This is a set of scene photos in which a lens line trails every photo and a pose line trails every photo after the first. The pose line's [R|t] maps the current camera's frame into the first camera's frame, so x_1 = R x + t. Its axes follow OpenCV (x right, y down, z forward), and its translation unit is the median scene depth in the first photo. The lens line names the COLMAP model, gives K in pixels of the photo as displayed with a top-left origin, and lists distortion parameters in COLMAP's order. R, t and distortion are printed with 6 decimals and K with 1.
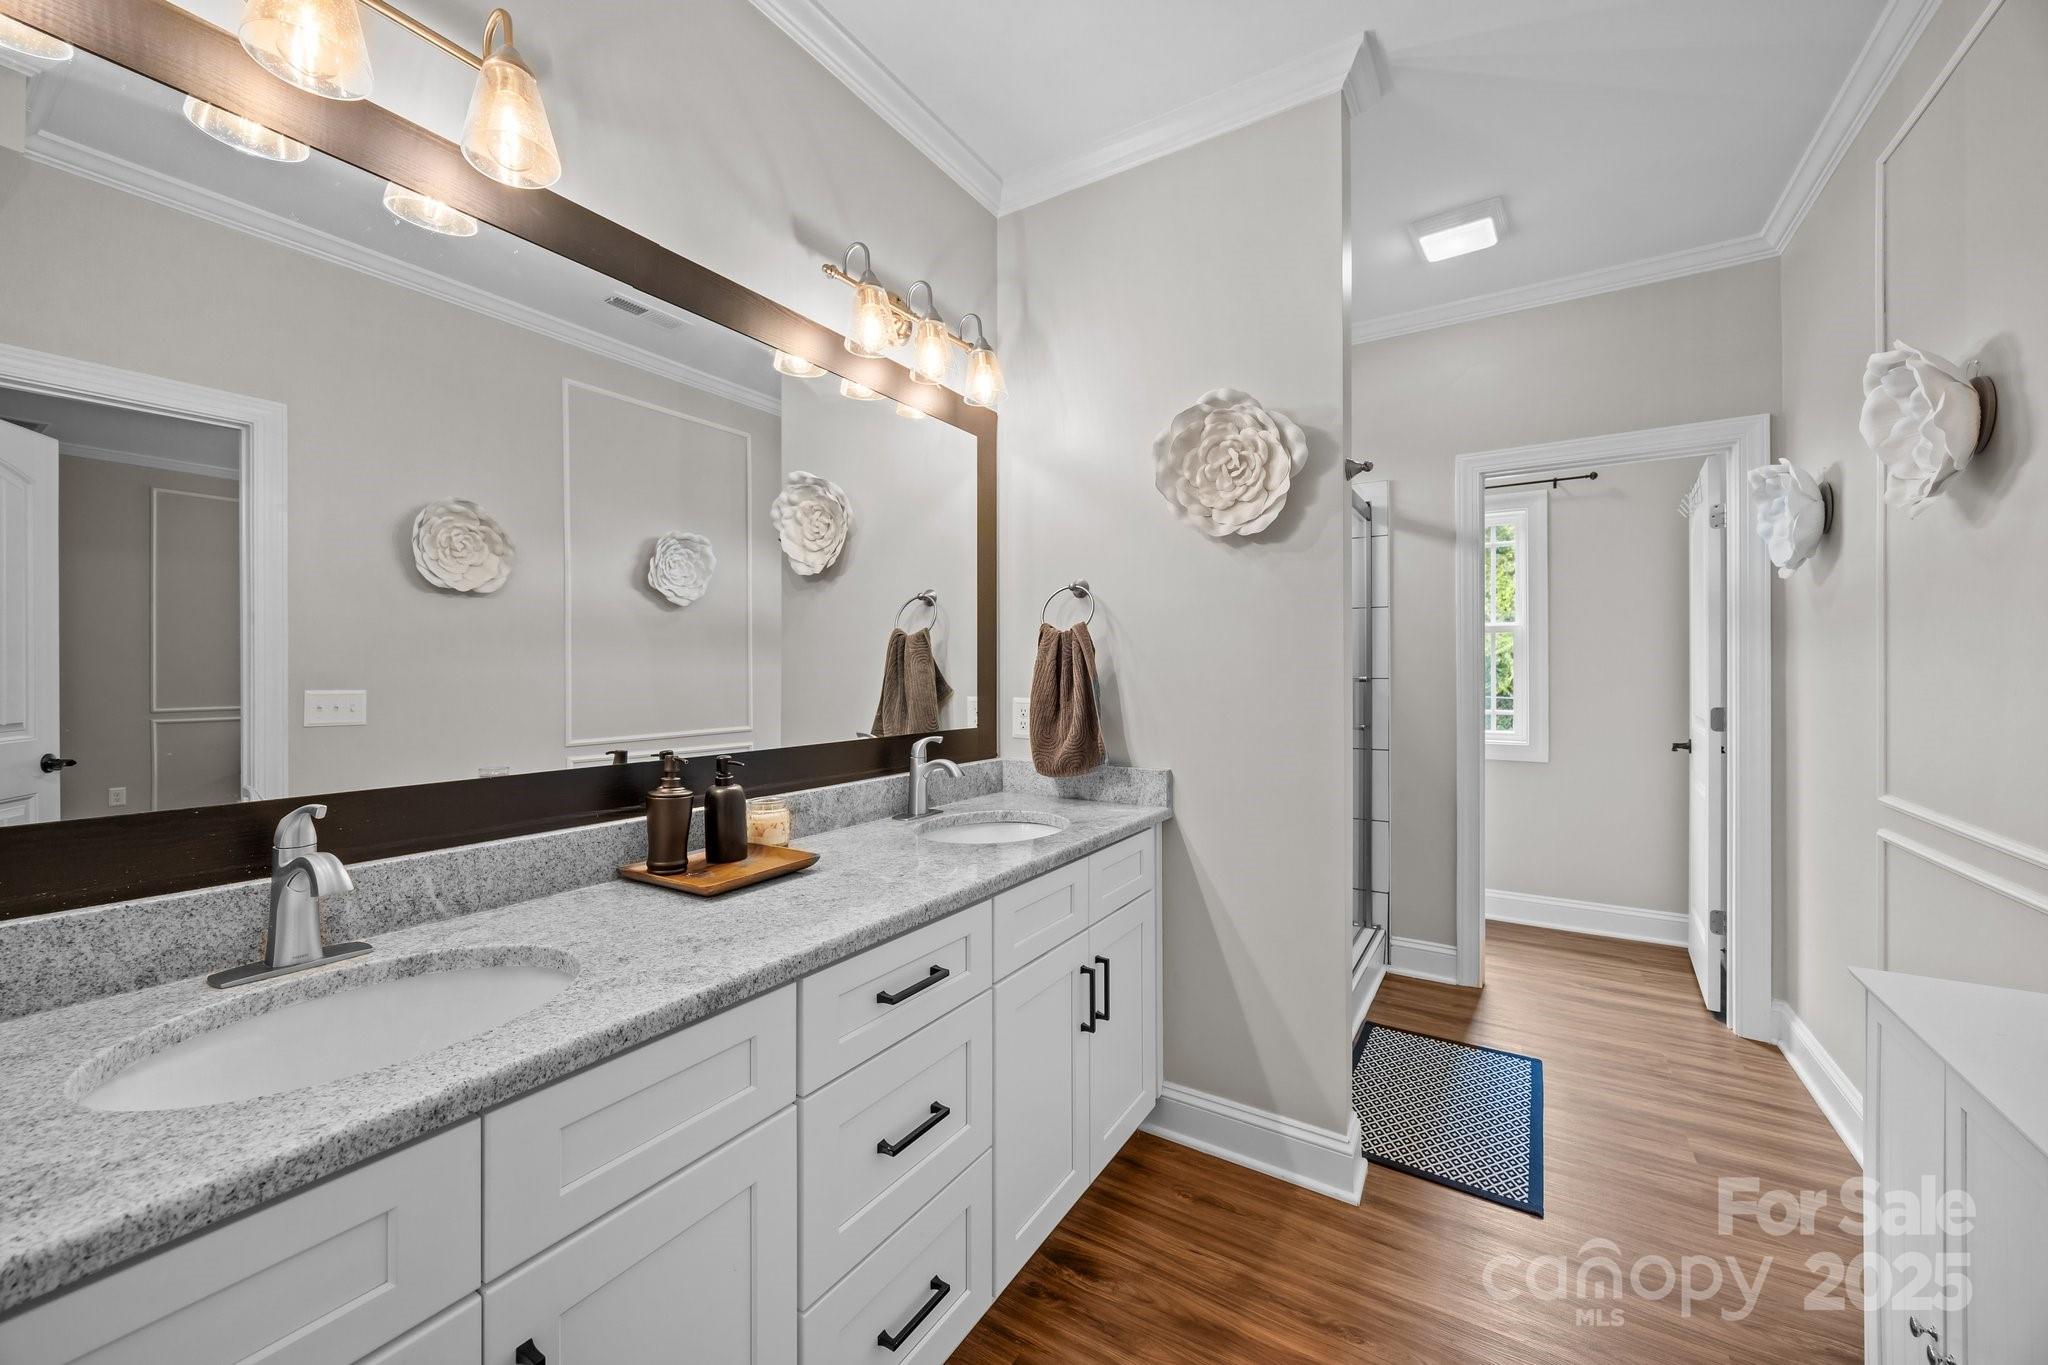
lens RADIAL K [[782.2, 0, 1020.8], [0, 782.2, 669.9], [0, 0, 1]] dist [-0.003011, 0.000511]
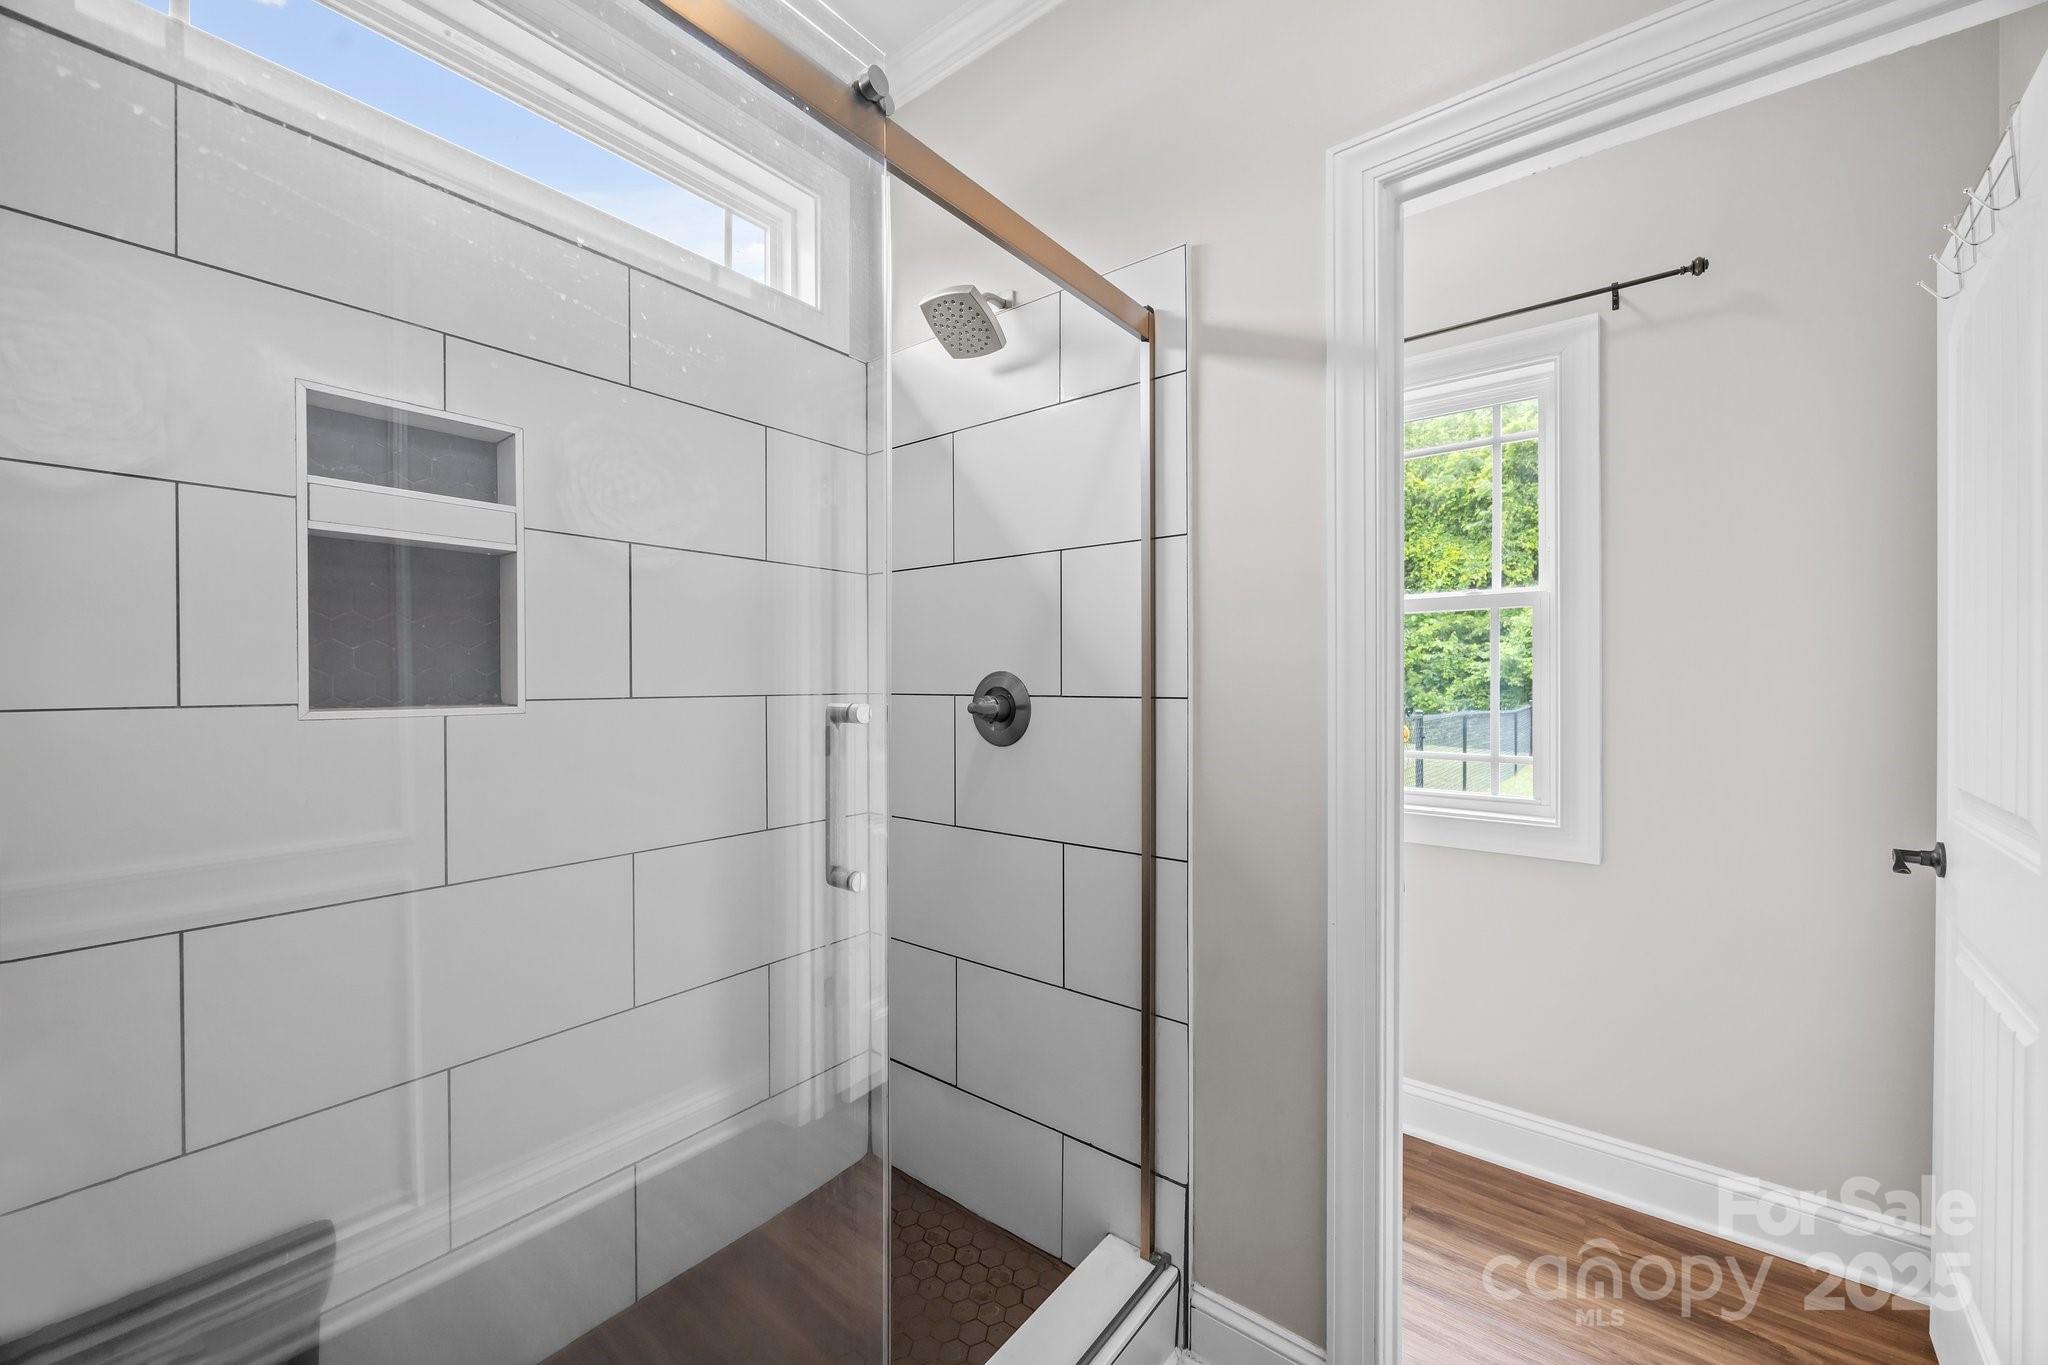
lens RADIAL K [[782.2, 0, 1033.7], [0, 782.2, 684.7], [0, 0, 1]] dist [-0.003011, 0.000511]
pose [[0.995372, -0.000297, -0.096097, 0.424303], [0.000394, 0.999999, 0.000986, 0.003377], [0.096097, -0.001019, 0.995371, 0.551568]]
